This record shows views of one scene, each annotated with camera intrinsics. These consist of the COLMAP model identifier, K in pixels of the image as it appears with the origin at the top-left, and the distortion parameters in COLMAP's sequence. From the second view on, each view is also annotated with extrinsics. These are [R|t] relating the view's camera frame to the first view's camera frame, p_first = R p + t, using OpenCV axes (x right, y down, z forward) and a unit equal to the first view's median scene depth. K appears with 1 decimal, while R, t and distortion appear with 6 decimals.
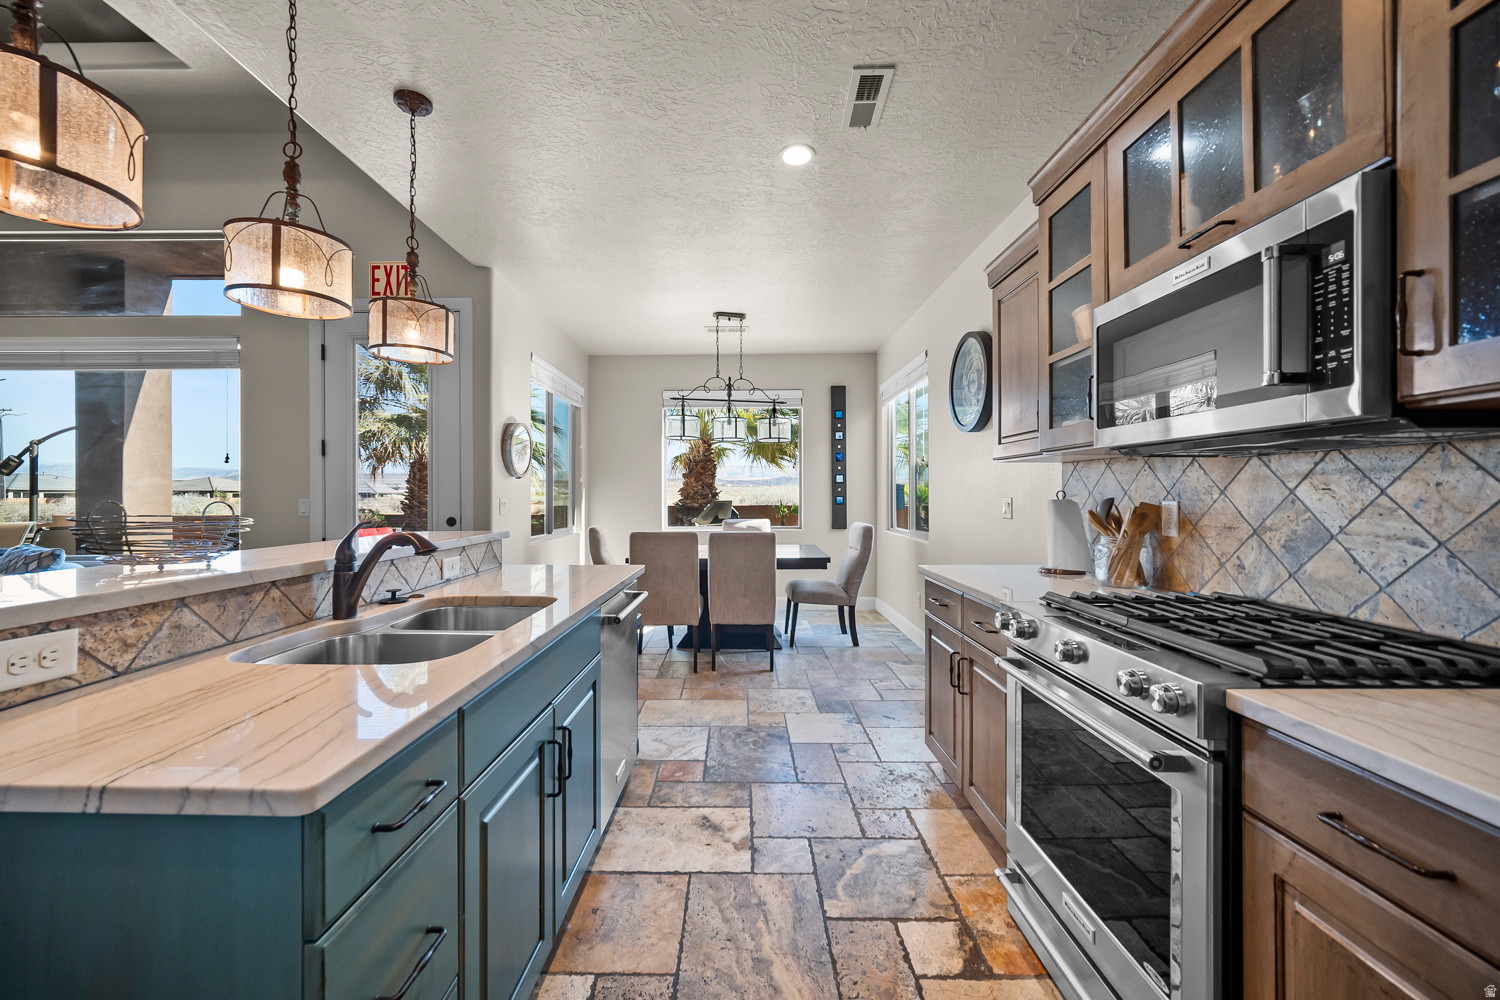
lens RADIAL K [[589.3, 0, 741.7], [0, 589.3, 491.6], [0, 0, 1]] dist [-0.001124, -0.000339]
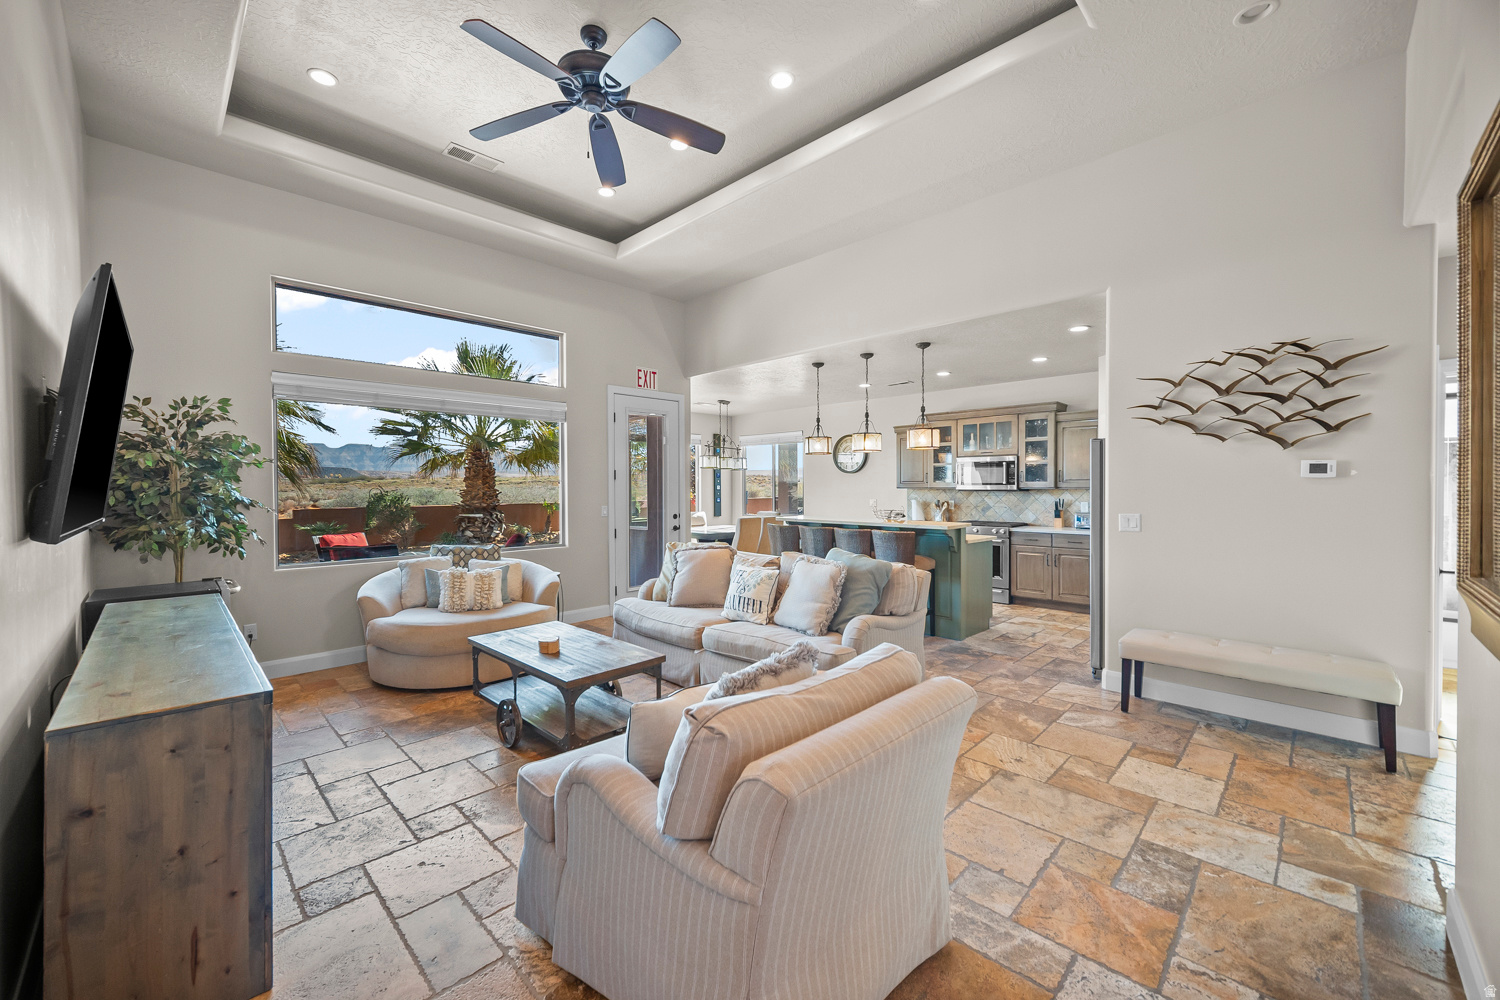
lens RADIAL K [[589.3, 0, 743.1], [0, 589.3, 491.6], [0, 0, 1]] dist [-0.001124, -0.000339]
pose [[0.702966, -0.004471, 0.711209, -5.647379], [-0.001211, 0.999971, 0.007484, -0.134181], [-0.711222, -0.006122, 0.702941, -1.489447]]
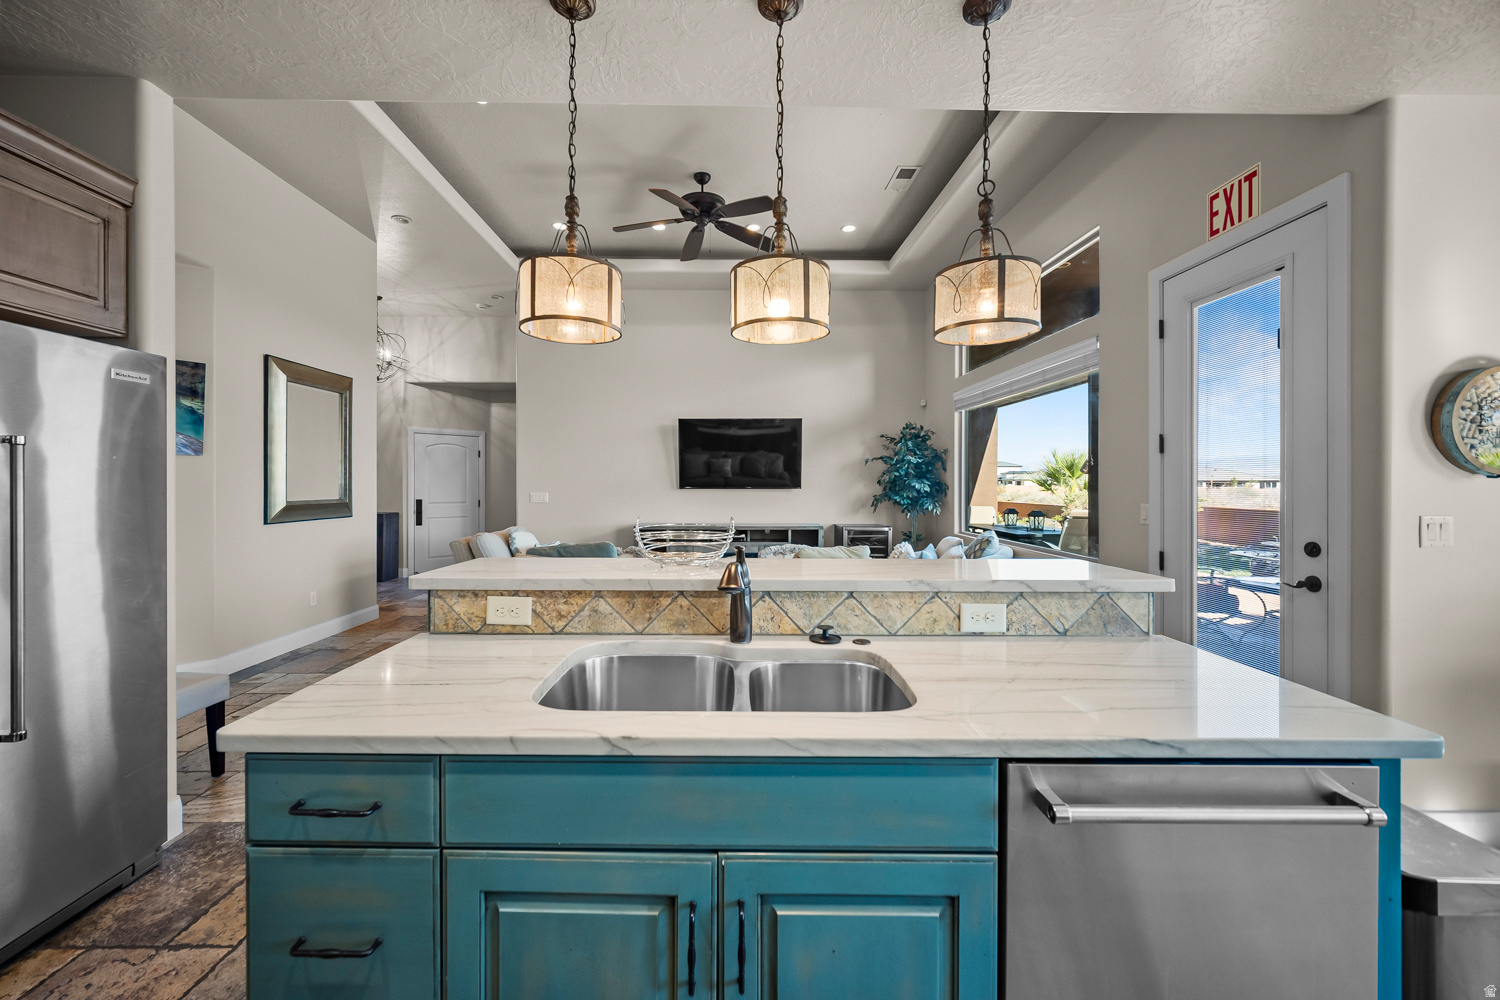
lens RADIAL K [[589.3, 0, 735.4], [0, 589.3, 487.3], [0, 0, 1]] dist [-0.001124, -0.000339]
pose [[0.015087, 0.013301, -0.999798, 0.425450], [0.001553, 0.999910, 0.013326, -0.078806], [0.999885, -0.001753, 0.015065, 1.304166]]
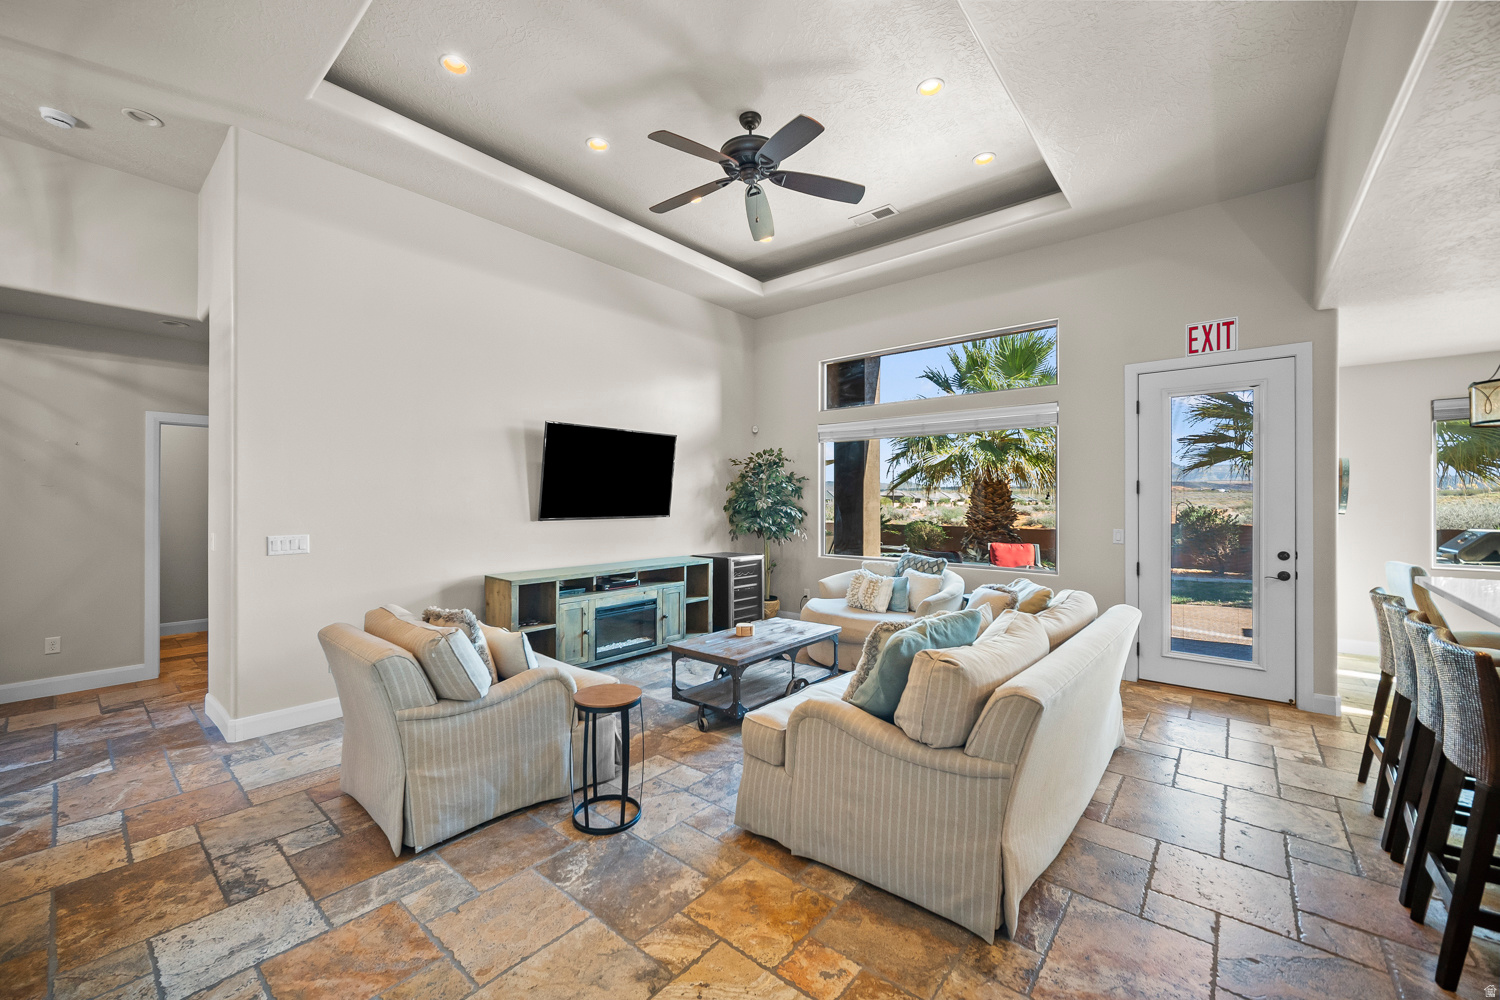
lens RADIAL K [[589.3, 0, 730.9], [0, 589.3, 499.1], [0, 0, 1]] dist [-0.001124, -0.000339]
pose [[0.756483, 0.008756, -0.653954, -1.896489], [-0.005709, 0.999961, 0.006784, -0.178222], [0.653988, -0.001398, 0.756503, -1.569629]]
